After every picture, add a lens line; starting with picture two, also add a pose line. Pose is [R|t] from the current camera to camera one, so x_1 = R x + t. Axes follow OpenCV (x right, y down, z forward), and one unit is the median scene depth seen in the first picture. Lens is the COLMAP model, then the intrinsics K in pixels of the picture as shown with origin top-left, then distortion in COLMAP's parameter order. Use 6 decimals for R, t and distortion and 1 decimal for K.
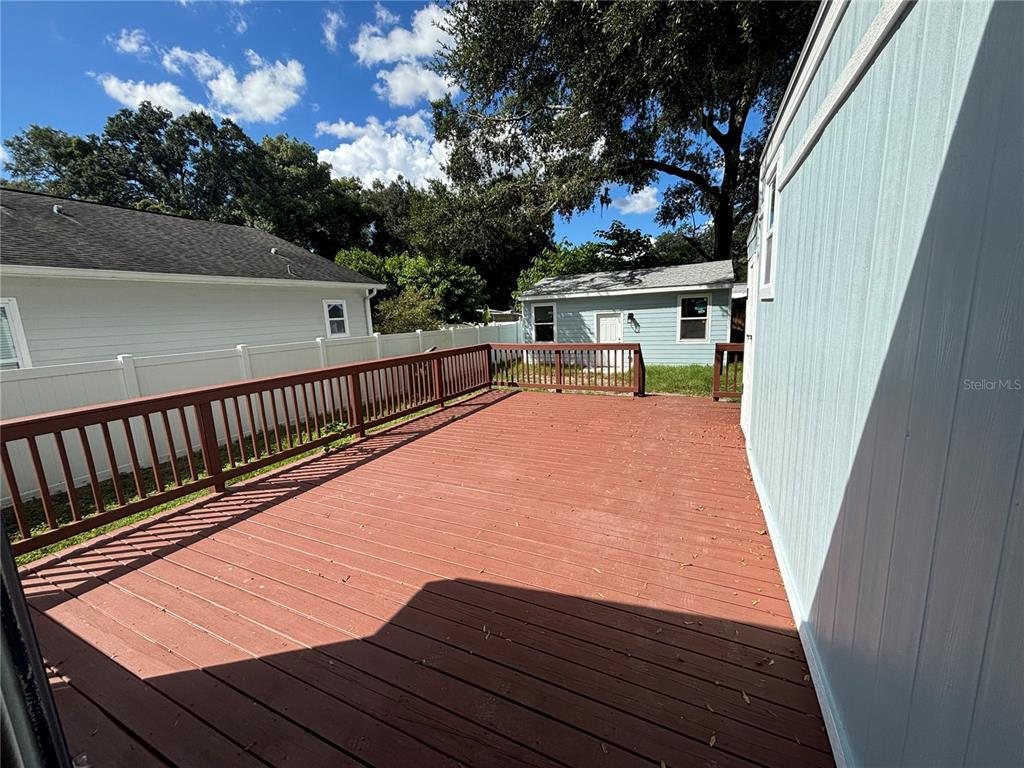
lens RADIAL K [[414.3, 0, 510.6], [0, 414.3, 389.7], [0, 0, 1]] dist [0.007771, -0.001396]
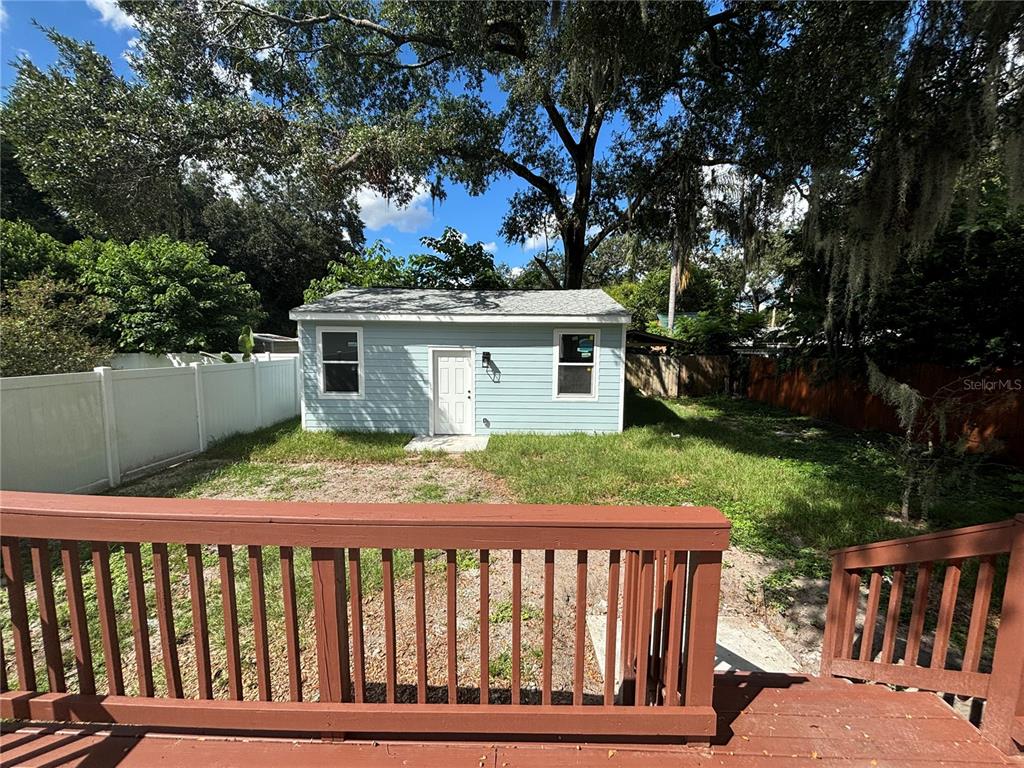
lens RADIAL K [[414.3, 0, 514.7], [0, 414.3, 392.9], [0, 0, 1]] dist [0.007771, -0.001396]
pose [[0.904793, 0.001798, 0.425849, 0.053084], [0.028614, 0.997475, -0.065007, -0.072382], [-0.424890, 0.071003, 0.902456, 0.375531]]
